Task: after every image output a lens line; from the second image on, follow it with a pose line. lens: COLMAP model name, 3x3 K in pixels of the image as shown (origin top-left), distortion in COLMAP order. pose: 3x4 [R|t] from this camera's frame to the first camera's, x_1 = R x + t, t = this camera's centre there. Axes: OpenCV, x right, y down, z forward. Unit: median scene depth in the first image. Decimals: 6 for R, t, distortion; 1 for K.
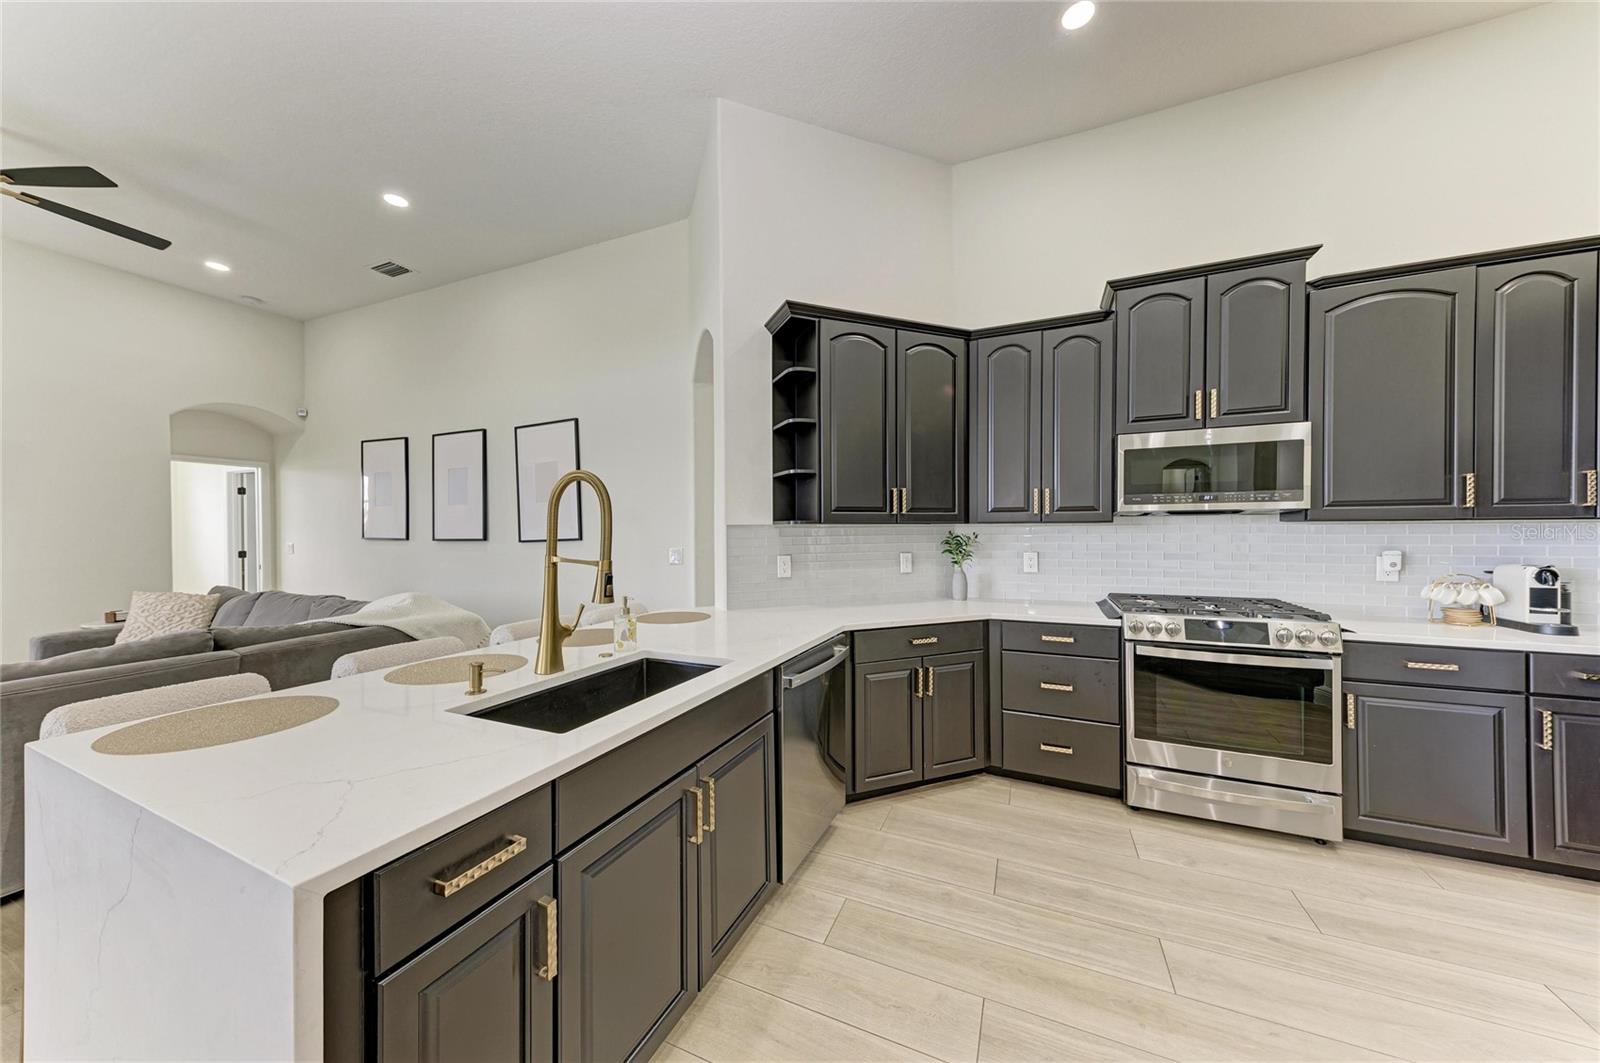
lens RADIAL K [[536.3, 0, 803.0], [0, 536.3, 534.8], [0, 0, 1]] dist [0.019659, -0.003666]
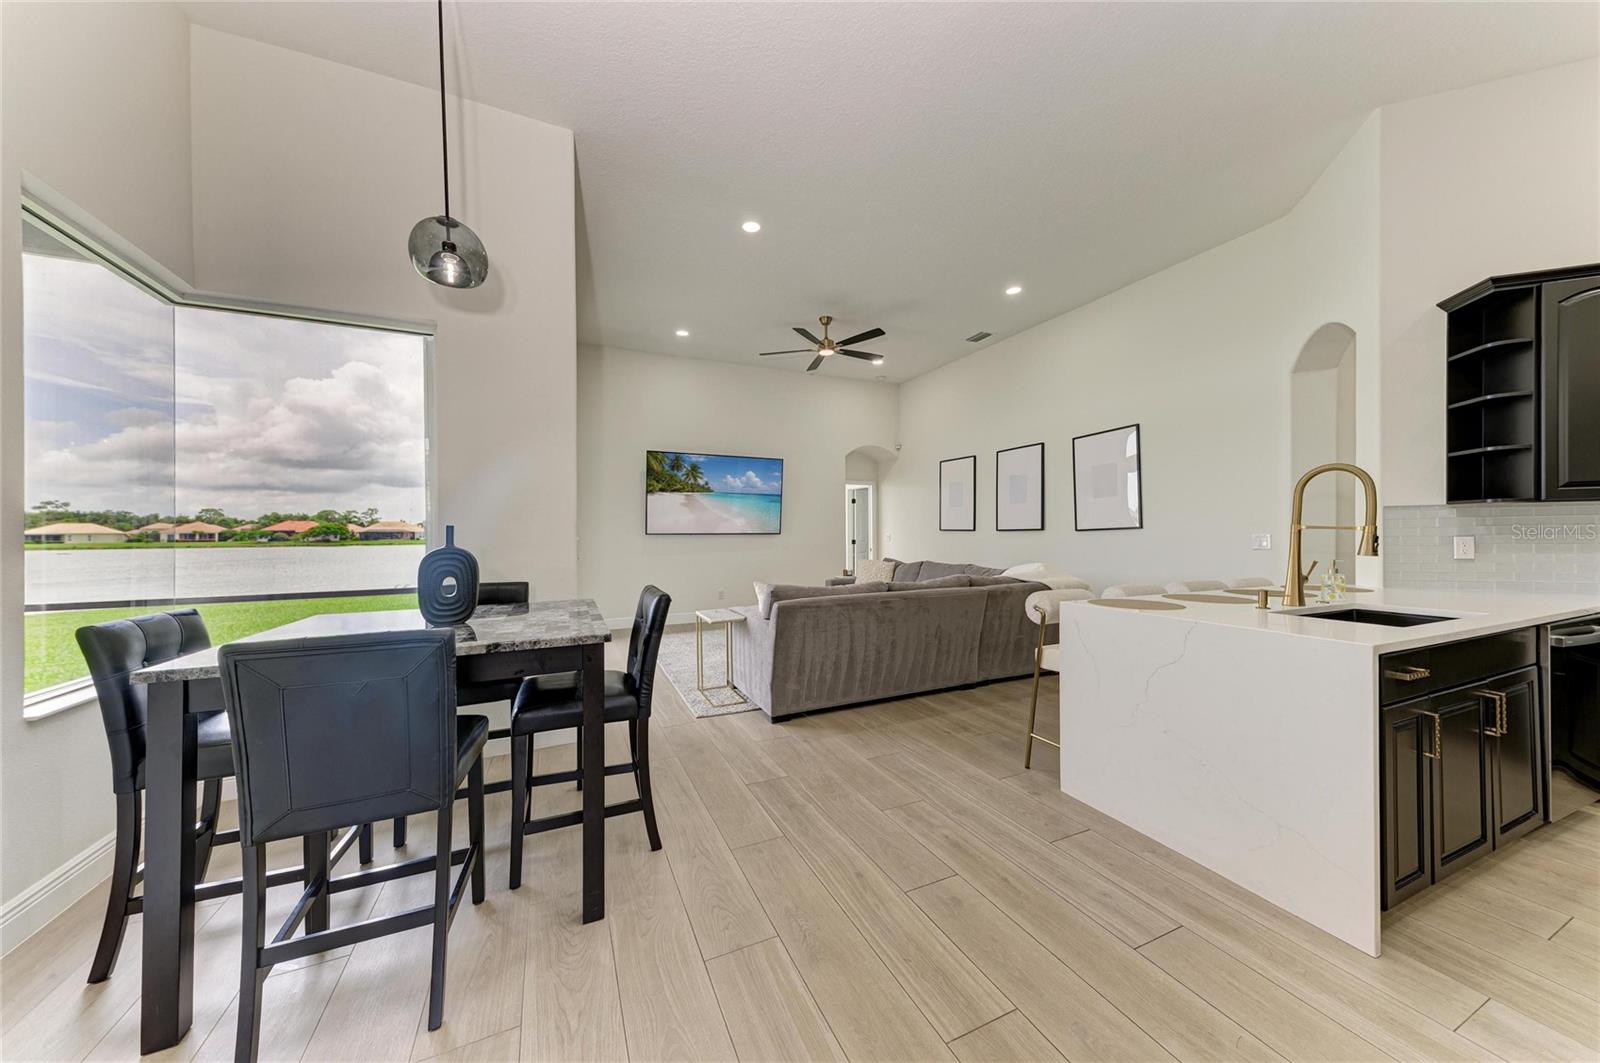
lens RADIAL K [[536.3, 0, 803.0], [0, 536.3, 534.8], [0, 0, 1]] dist [0.019659, -0.003666]
pose [[0.744412, 0.000220, -0.667721, -0.301046], [-0.000646, 1.000000, -0.000391, 0.042638], [0.667721, 0.000722, 0.744412, -0.607601]]
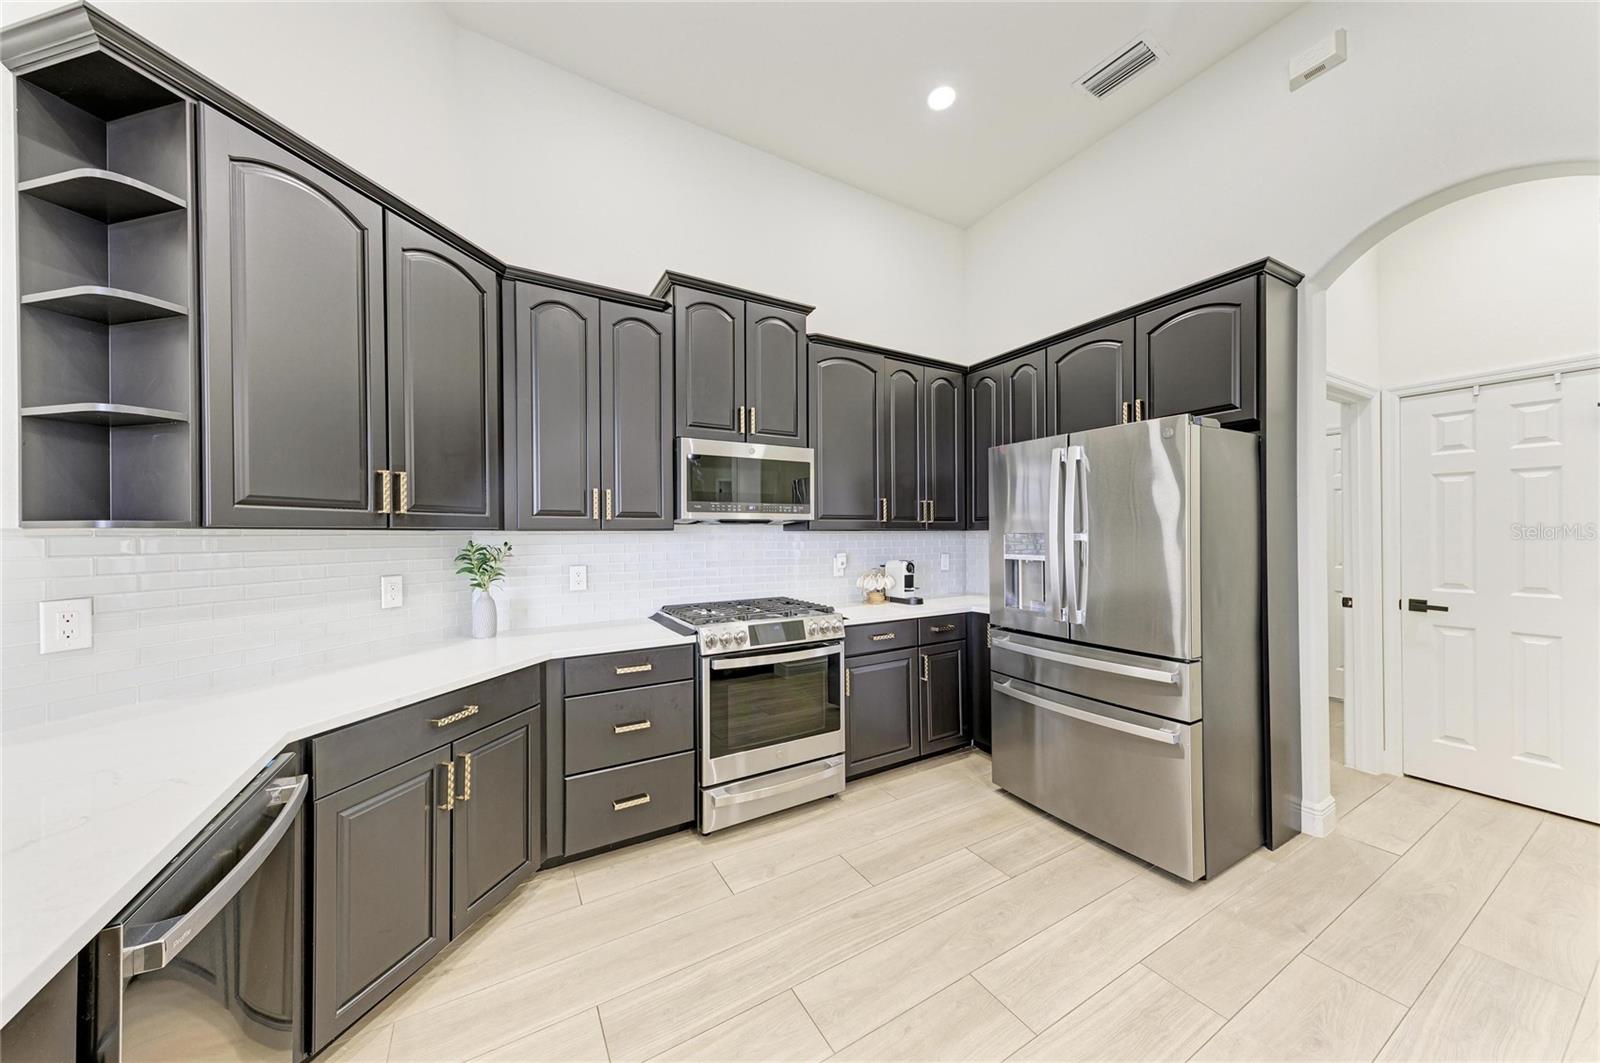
lens RADIAL K [[536.3, 0, 803.0], [0, 536.3, 534.8], [0, 0, 1]] dist [0.019659, -0.003666]
pose [[0.594638, 0.001602, 0.803992, -0.042216], [0.010550, 0.999896, -0.009795, -0.004169], [-0.803925, 0.014307, 0.594559, 0.288473]]
